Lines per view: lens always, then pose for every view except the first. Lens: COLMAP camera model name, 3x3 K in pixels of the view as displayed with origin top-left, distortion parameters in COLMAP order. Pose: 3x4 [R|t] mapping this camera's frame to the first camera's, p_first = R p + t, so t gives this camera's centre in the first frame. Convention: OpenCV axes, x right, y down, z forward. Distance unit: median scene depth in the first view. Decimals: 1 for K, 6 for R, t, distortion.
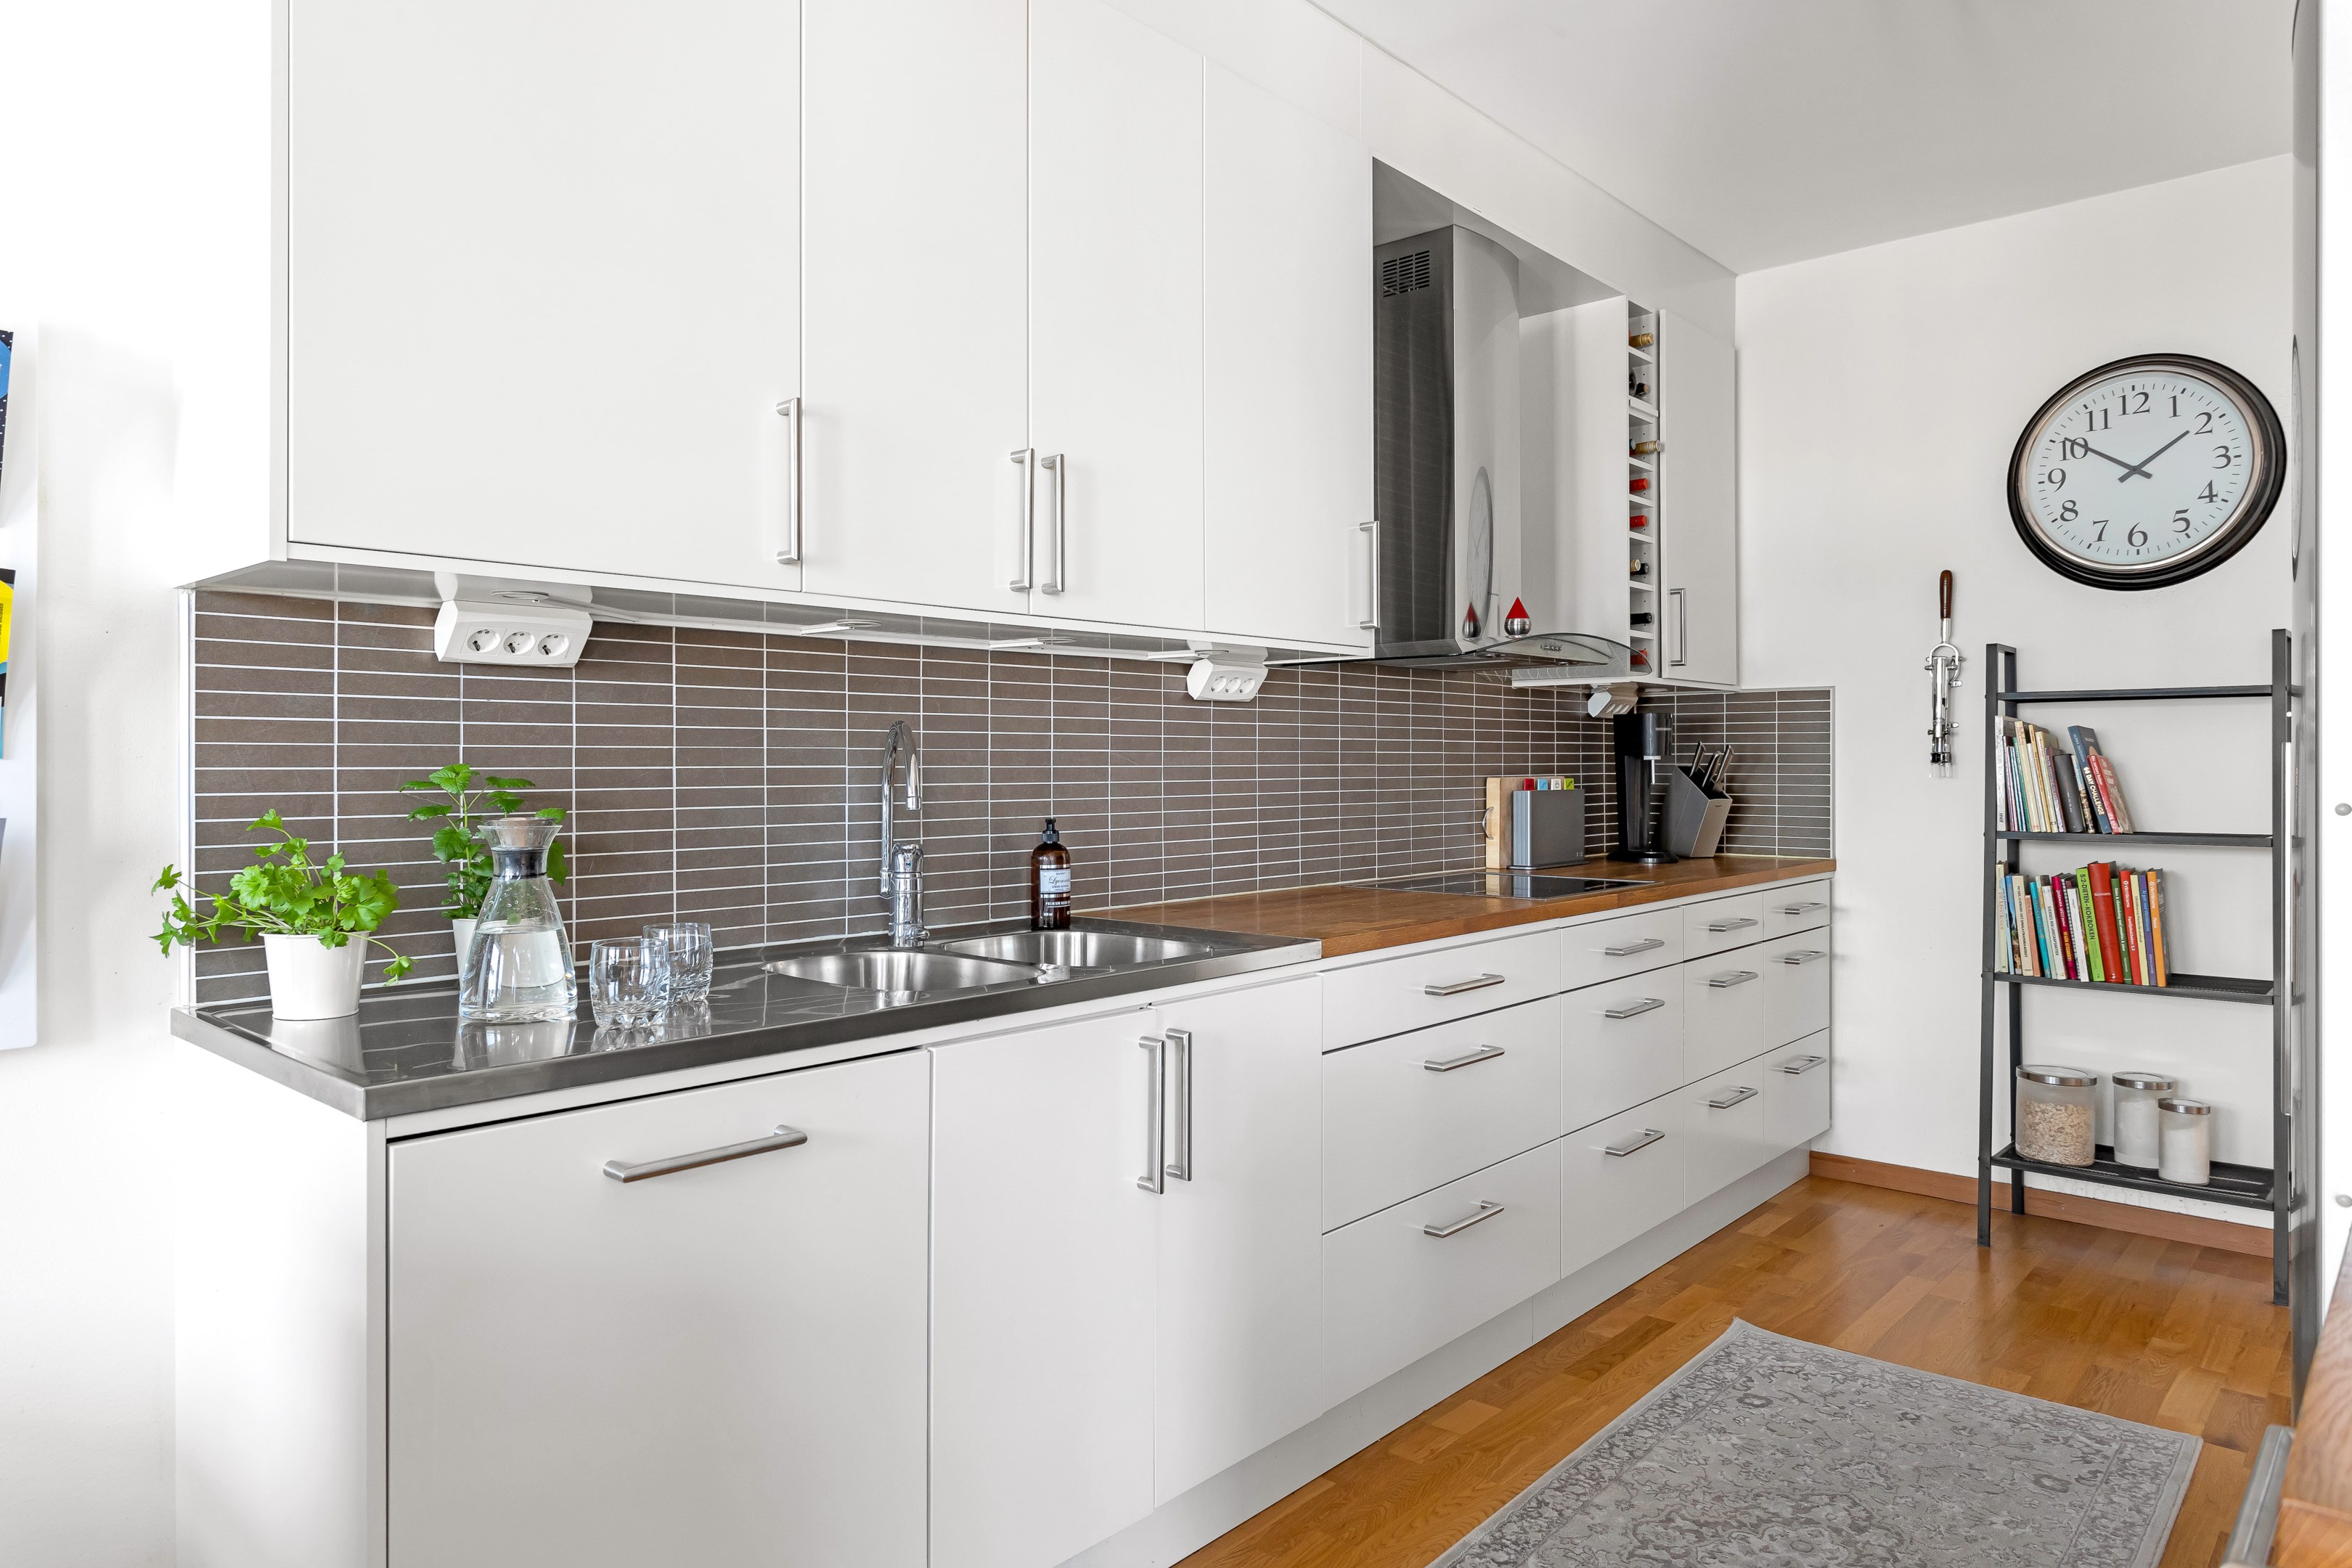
lens RADIAL K [[1533.8, 0, 1180.3], [0, 1533.8, 772.9], [0, 0, 1]] dist [-0.008765, 0.004349]
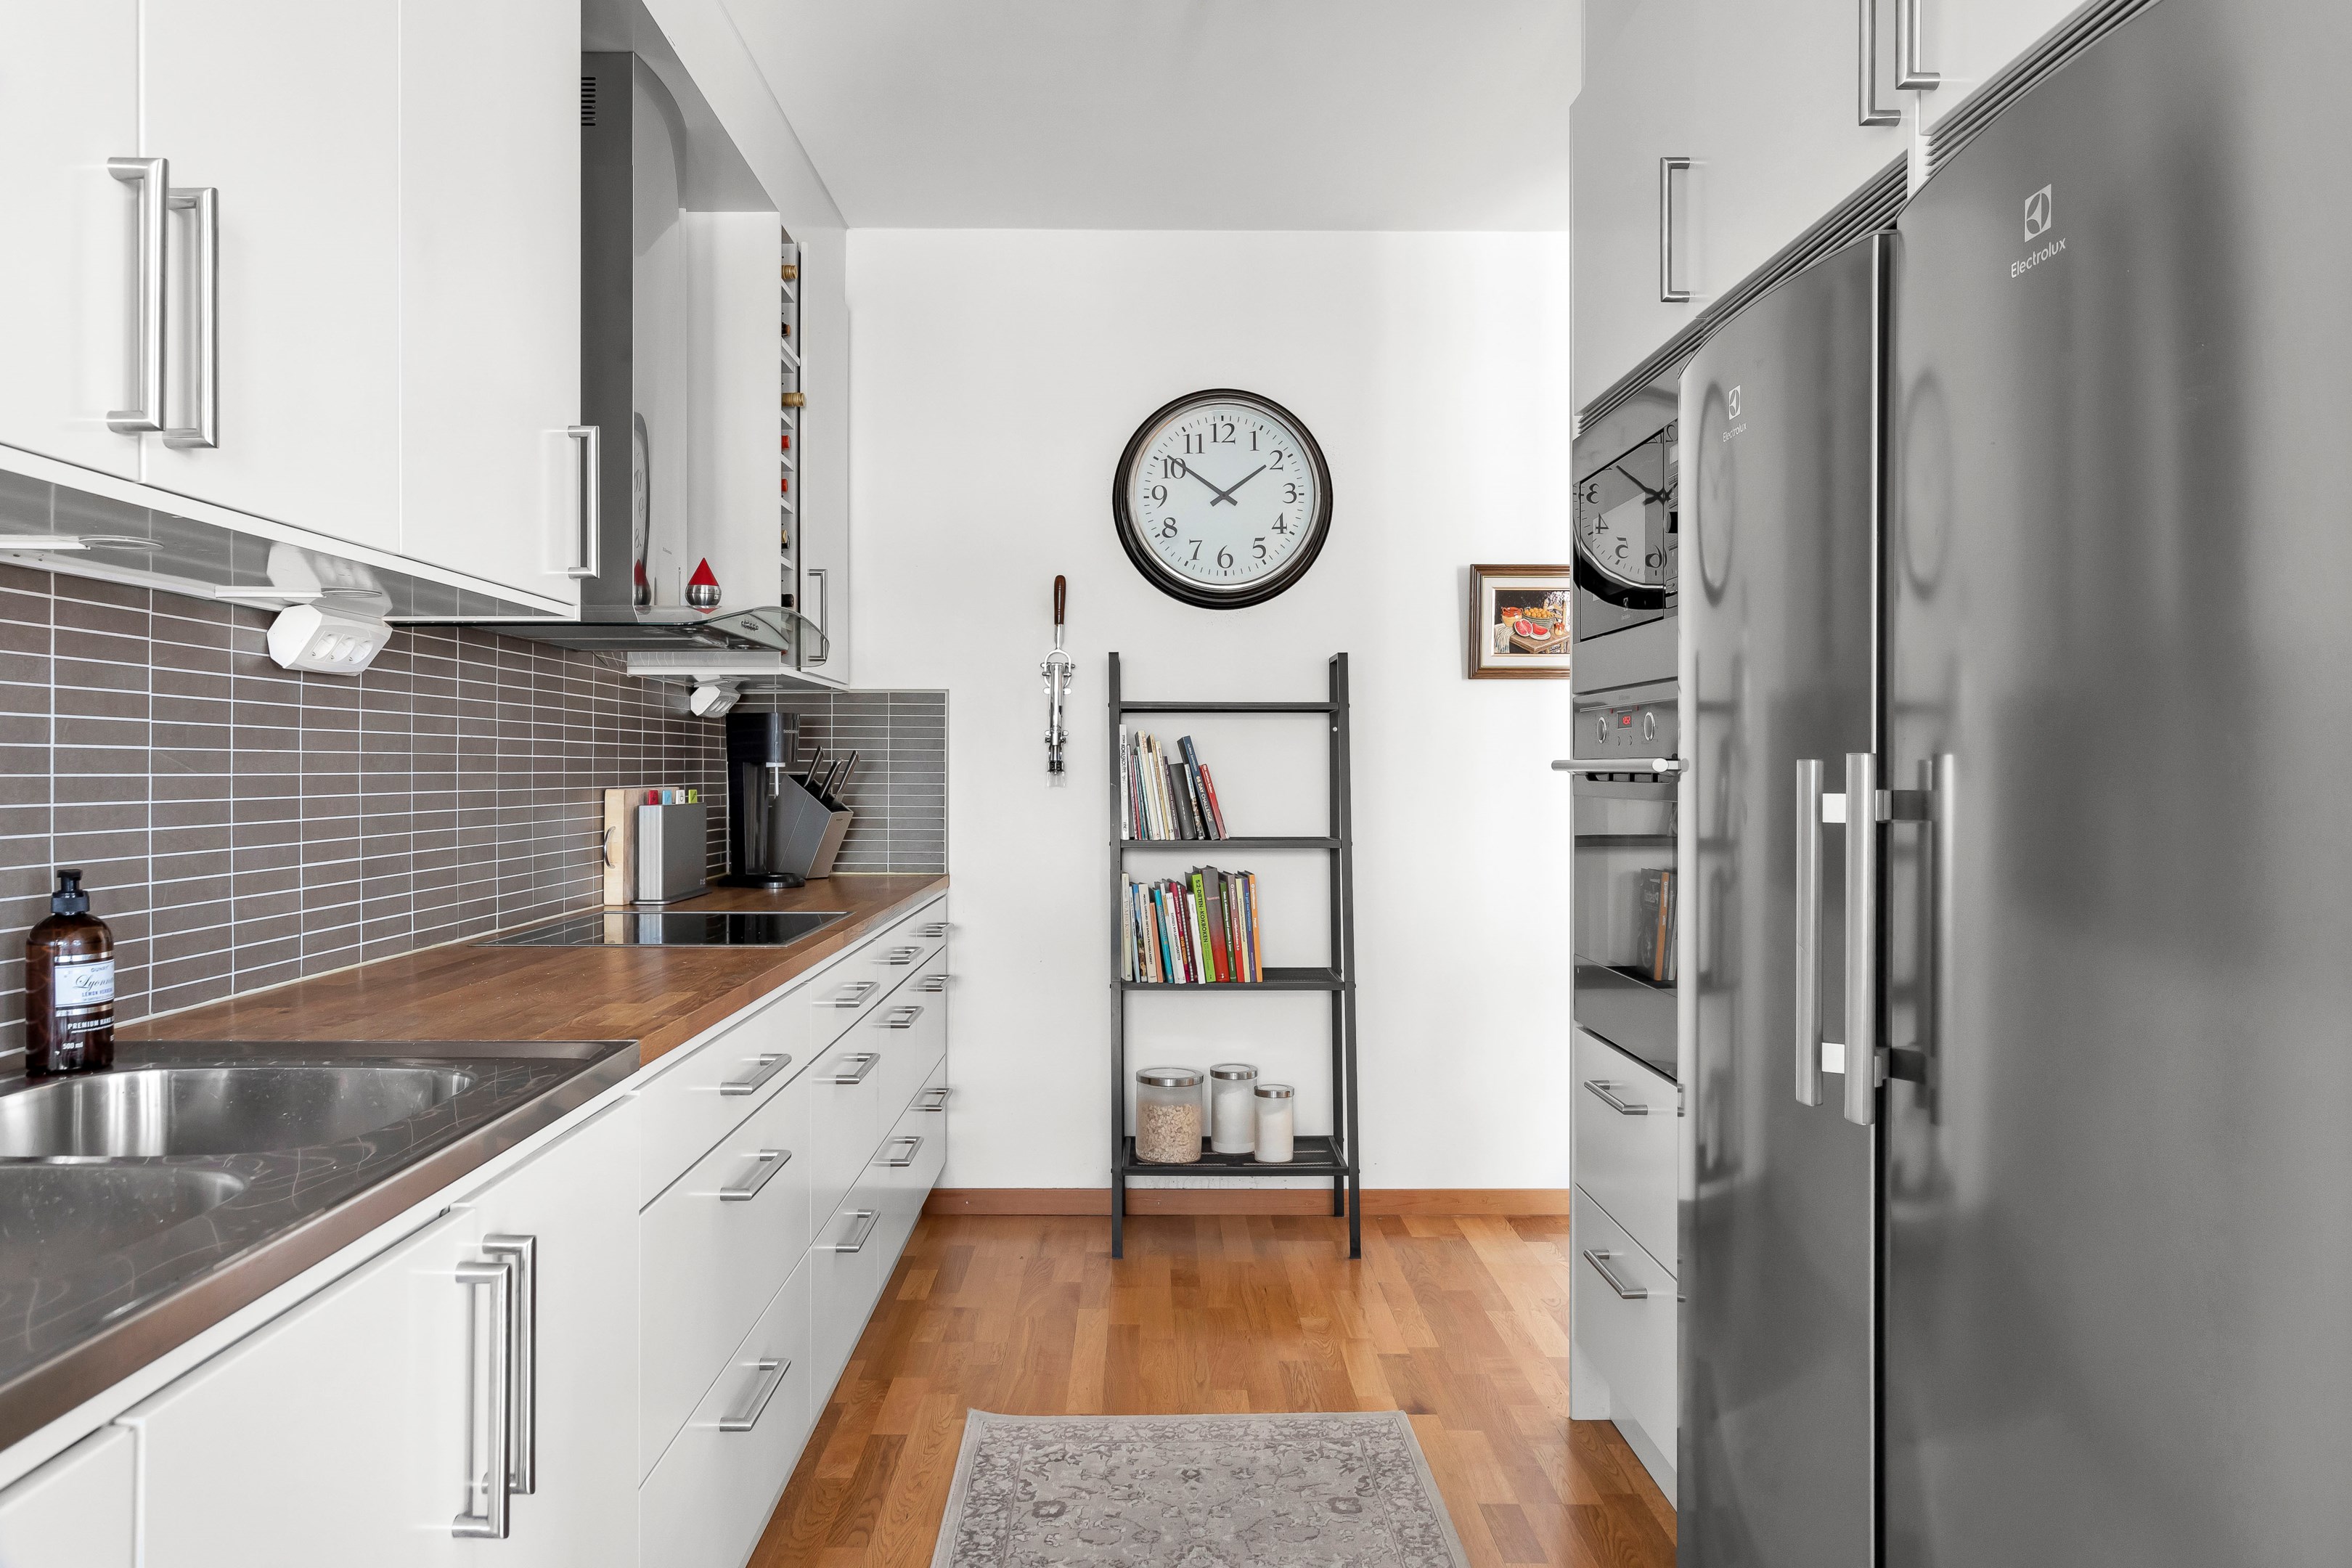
lens RADIAL K [[1533.8, 0, 1174.2], [0, 1533.8, 782.2], [0, 0, 1]] dist [-0.008765, 0.004349]
pose [[0.732937, -0.002361, 0.680292, -0.126646], [0.001715, 0.999997, 0.001622, -0.001366], [-0.680294, -0.000022, 0.732939, 0.250817]]
